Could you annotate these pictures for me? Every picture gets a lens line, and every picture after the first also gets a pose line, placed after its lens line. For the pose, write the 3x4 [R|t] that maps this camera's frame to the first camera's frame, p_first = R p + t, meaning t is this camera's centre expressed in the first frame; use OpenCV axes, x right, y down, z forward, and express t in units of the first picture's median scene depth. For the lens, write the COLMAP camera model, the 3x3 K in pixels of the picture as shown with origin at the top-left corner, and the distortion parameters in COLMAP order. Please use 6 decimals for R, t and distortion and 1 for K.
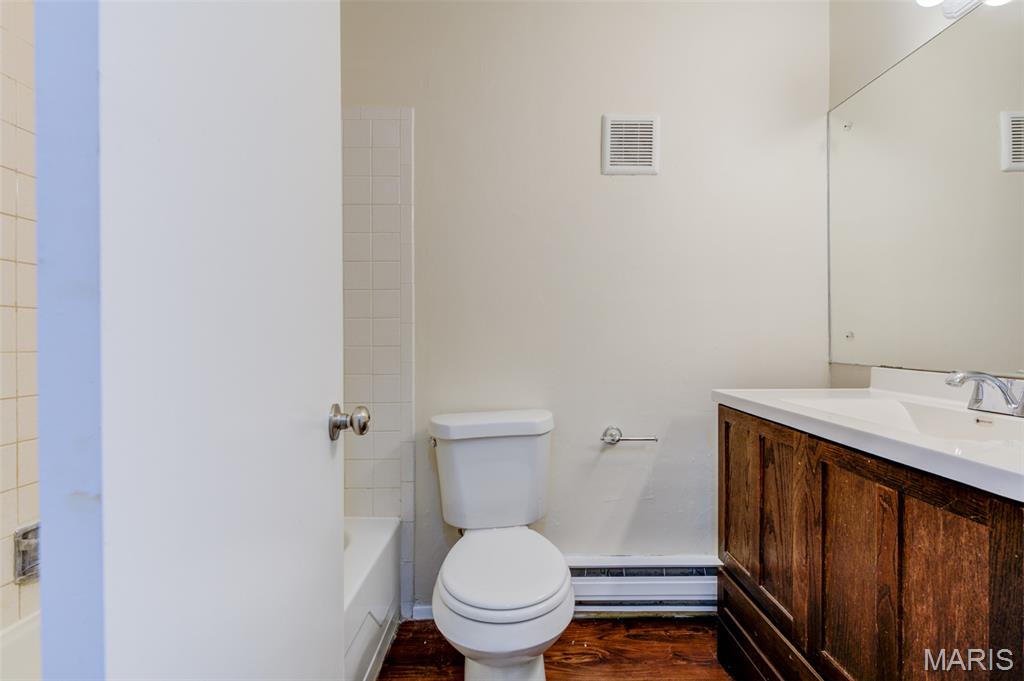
lens RADIAL K [[464.2, 0, 512.9], [0, 464.2, 335.6], [0, 0, 1]] dist [0.015801, 0.000111]
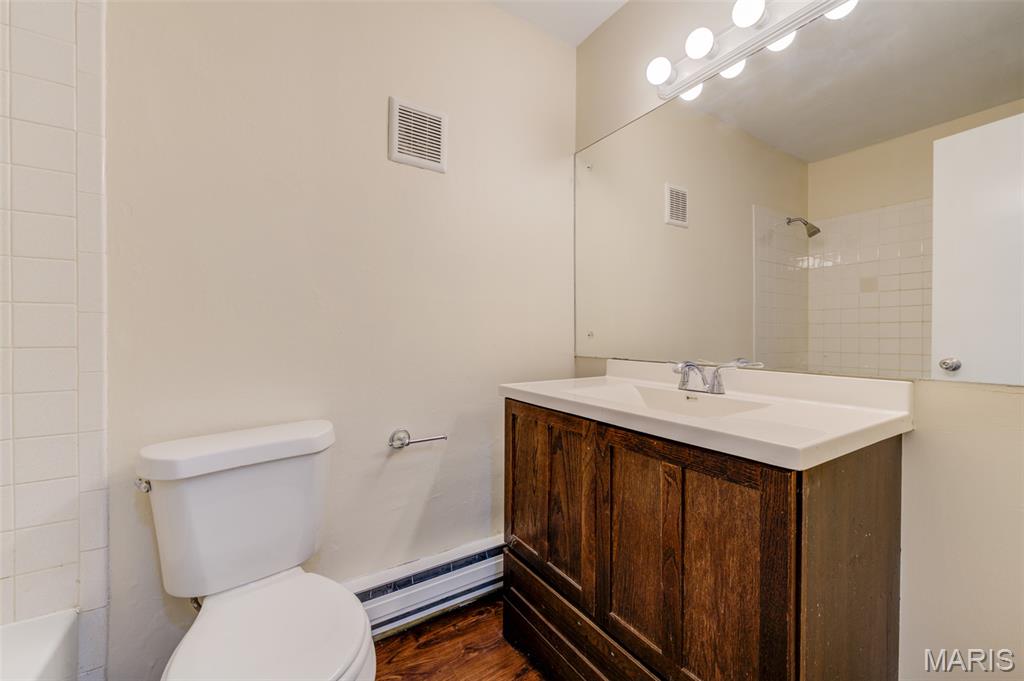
lens RADIAL K [[400.7, 0, 513.5], [0, 400.7, 337.5], [0, 0, 1]] dist [0.008800, -0.001809]
pose [[0.836637, 0.001408, 0.547756, -0.046448], [-0.006227, 0.999957, 0.006941, 0.001783], [-0.547722, -0.009218, 0.836610, 0.223052]]
